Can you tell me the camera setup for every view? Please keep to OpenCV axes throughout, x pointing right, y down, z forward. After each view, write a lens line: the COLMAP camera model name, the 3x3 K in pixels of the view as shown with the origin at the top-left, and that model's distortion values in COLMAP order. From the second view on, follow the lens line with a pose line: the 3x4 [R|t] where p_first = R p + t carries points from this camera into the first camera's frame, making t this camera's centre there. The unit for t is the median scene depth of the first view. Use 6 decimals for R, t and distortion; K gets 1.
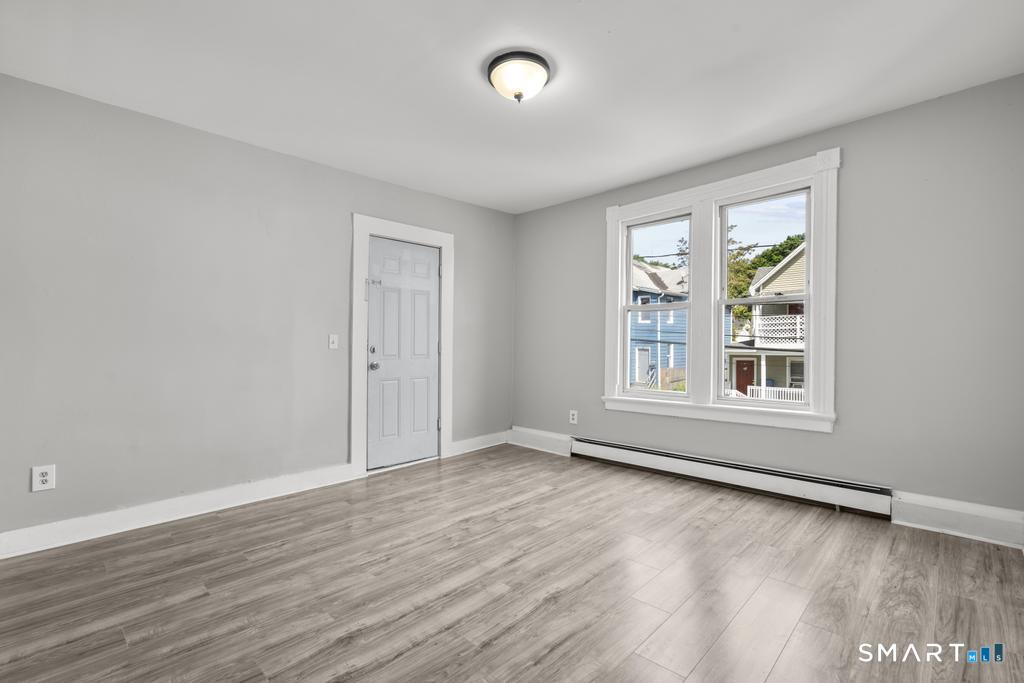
lens RADIAL K [[457.0, 0, 509.6], [0, 457.0, 343.0], [0, 0, 1]] dist [-0.002936, 0.000822]
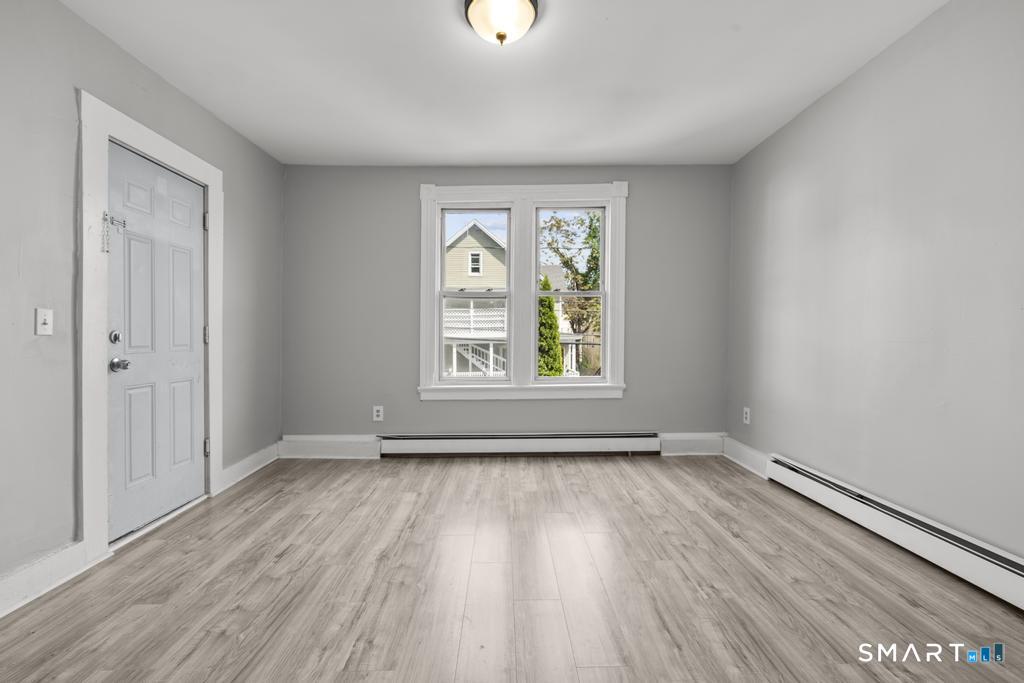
lens RADIAL K [[455.7, 0, 526.6], [0, 455.7, 342.6], [0, 0, 1]] dist [-0.003810, 0.001063]
pose [[0.705820, -0.012481, 0.708281, -0.349209], [-0.001513, 0.999816, 0.019127, 0.009632], [-0.708390, -0.014572, 0.705671, 0.222507]]
